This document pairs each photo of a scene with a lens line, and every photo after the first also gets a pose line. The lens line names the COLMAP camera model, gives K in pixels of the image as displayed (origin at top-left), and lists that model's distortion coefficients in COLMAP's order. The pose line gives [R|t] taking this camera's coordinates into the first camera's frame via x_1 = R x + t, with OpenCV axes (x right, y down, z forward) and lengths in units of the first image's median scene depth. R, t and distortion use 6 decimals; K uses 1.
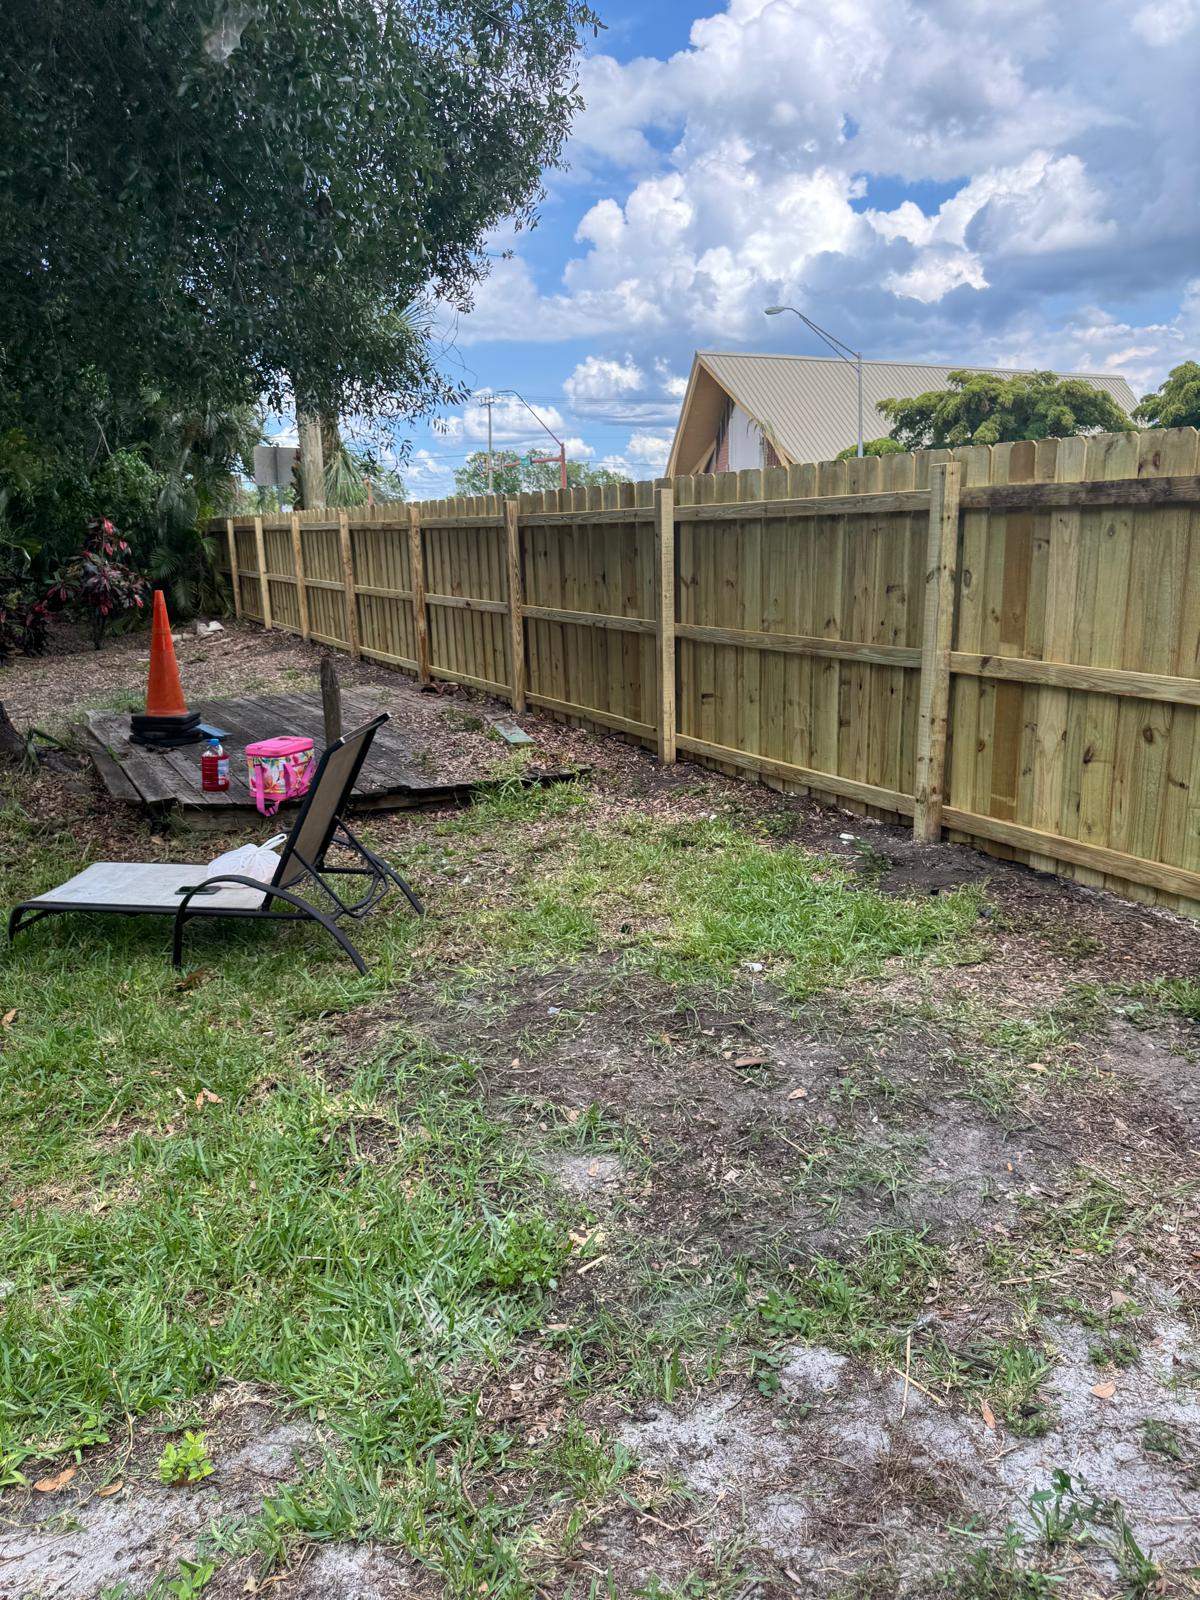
lens RADIAL K [[1107.3, 0, 635.4], [0, 1107.3, 798.6], [0, 0, 1]] dist [0.076655, -0.078679]
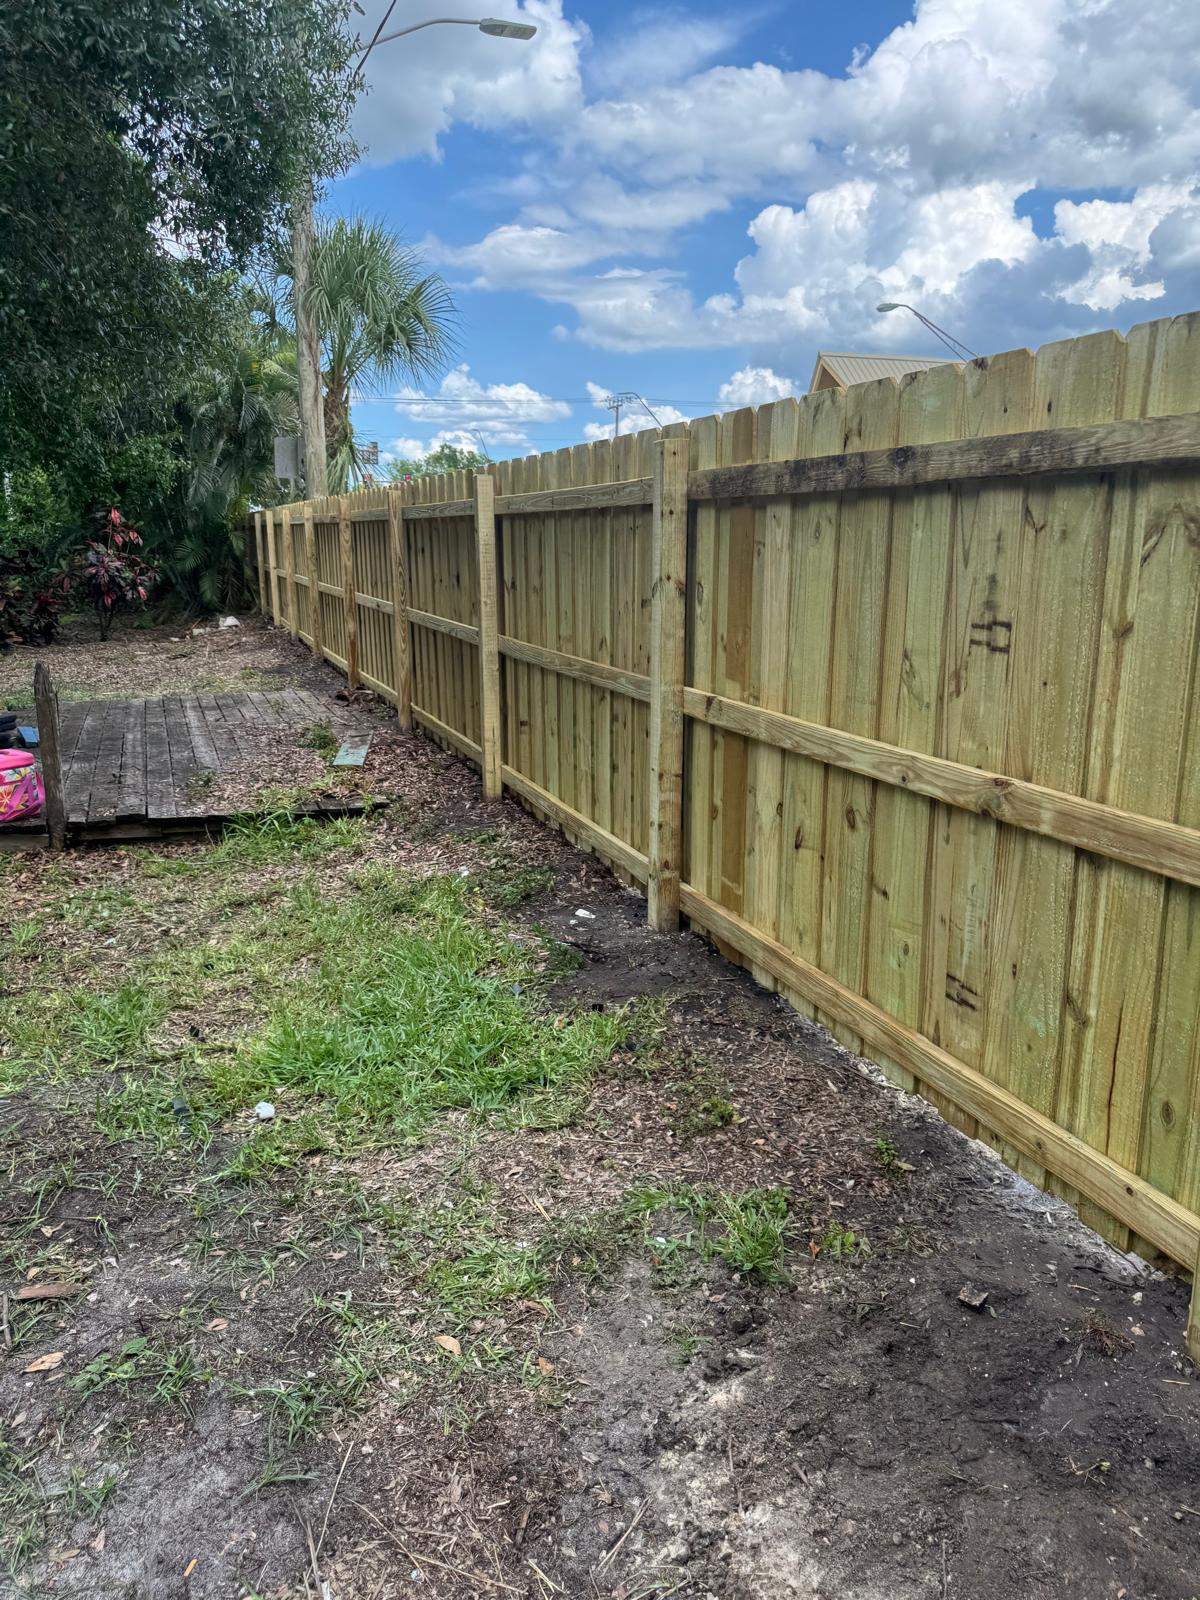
lens RADIAL K [[1107.3, 0, 635.4], [0, 1107.3, 814.6], [0, 0, 1]] dist [0.076655, -0.078679]
pose [[0.991623, 0.052288, -0.118111, 0.263923], [-0.051263, 0.998617, 0.011703, -0.039536], [0.118560, -0.005550, 0.992931, 0.184187]]
